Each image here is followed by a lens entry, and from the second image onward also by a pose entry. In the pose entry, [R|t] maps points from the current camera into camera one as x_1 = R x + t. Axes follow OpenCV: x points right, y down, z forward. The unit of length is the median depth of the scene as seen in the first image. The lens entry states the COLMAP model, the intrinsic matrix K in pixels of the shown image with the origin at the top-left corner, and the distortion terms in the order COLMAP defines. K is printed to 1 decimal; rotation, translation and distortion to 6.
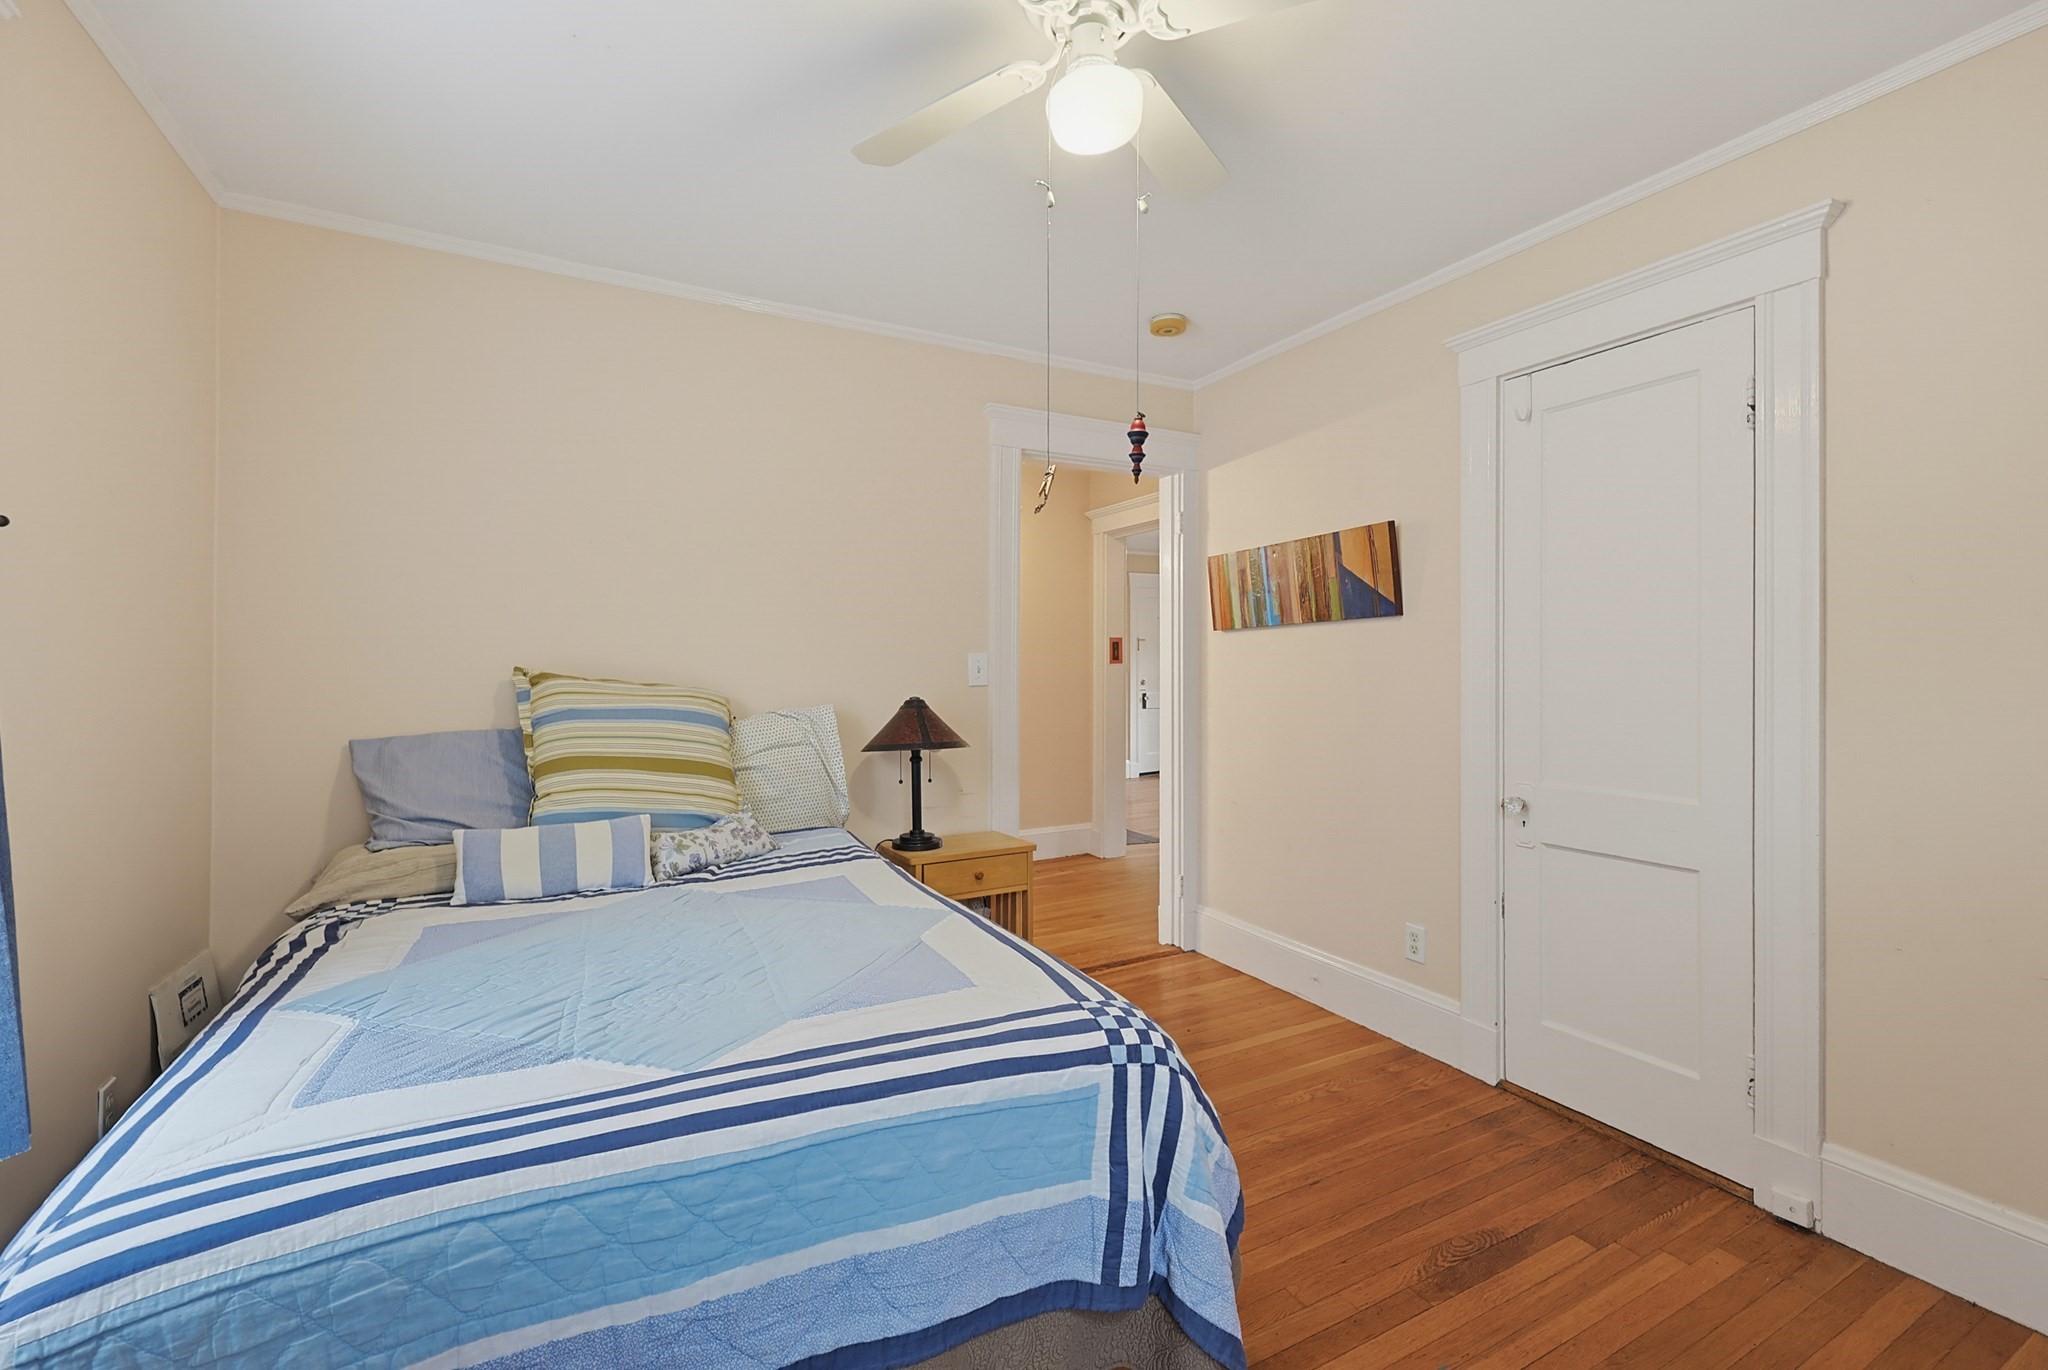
lens RADIAL K [[918.3, 0, 1024.0], [0, 918.3, 685.0], [0, 0, 1]] dist [-0.000800, 0.000035]
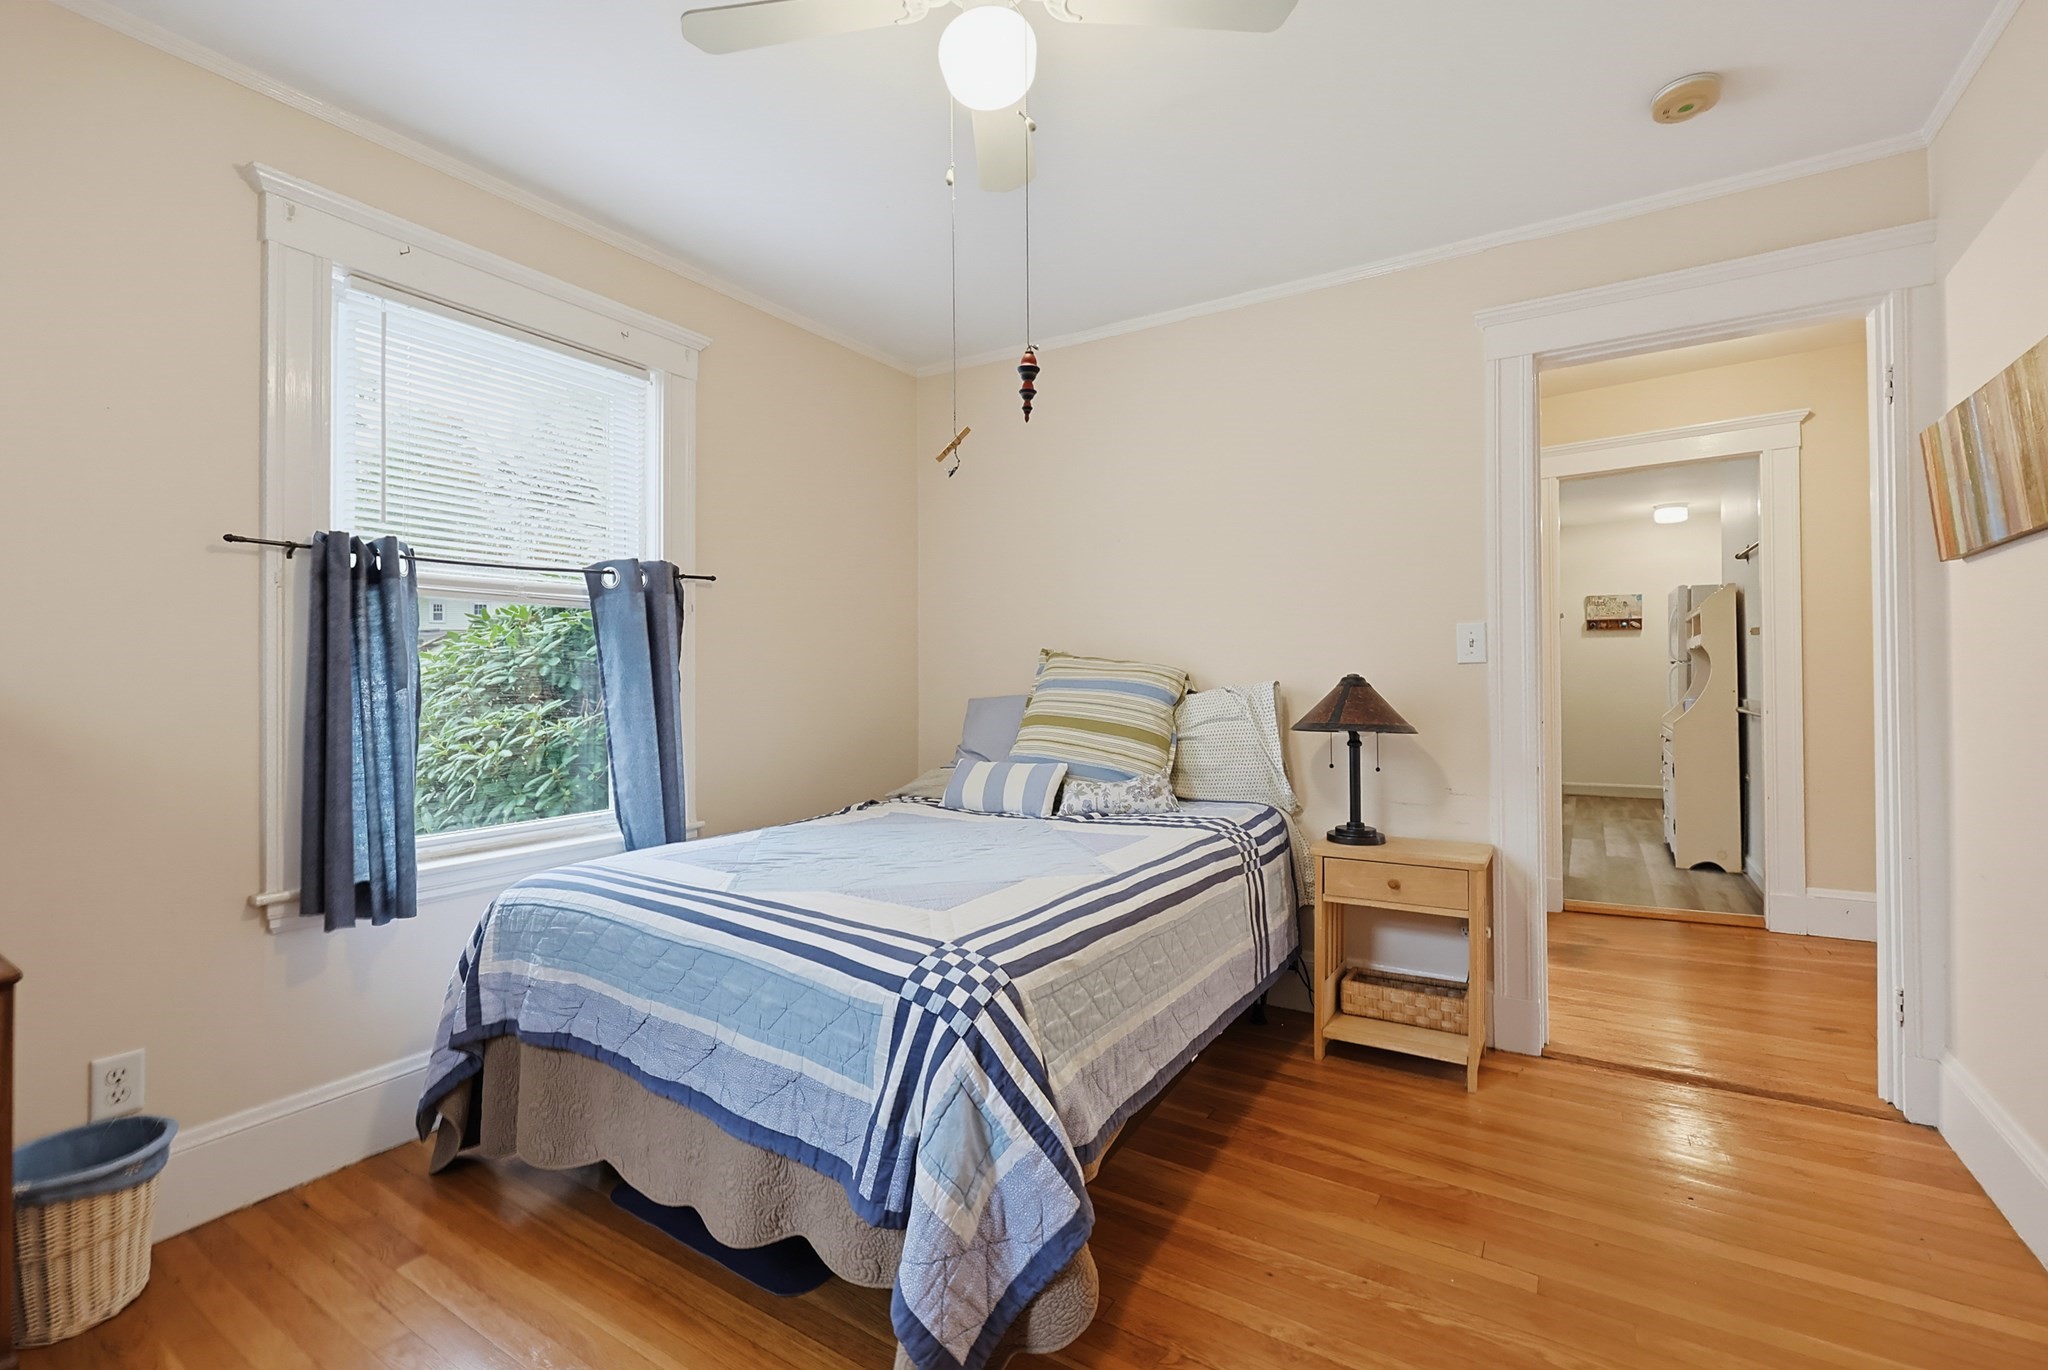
lens RADIAL K [[892.2, 0, 1021.9], [0, 892.2, 691.4], [0, 0, 1]] dist [-0.004423, -0.000503]
pose [[0.476538, 0.016986, -0.878990, 0.587313], [-0.013605, 0.999836, 0.011945, 0.028835], [0.879048, 0.006266, 0.476691, 0.354523]]
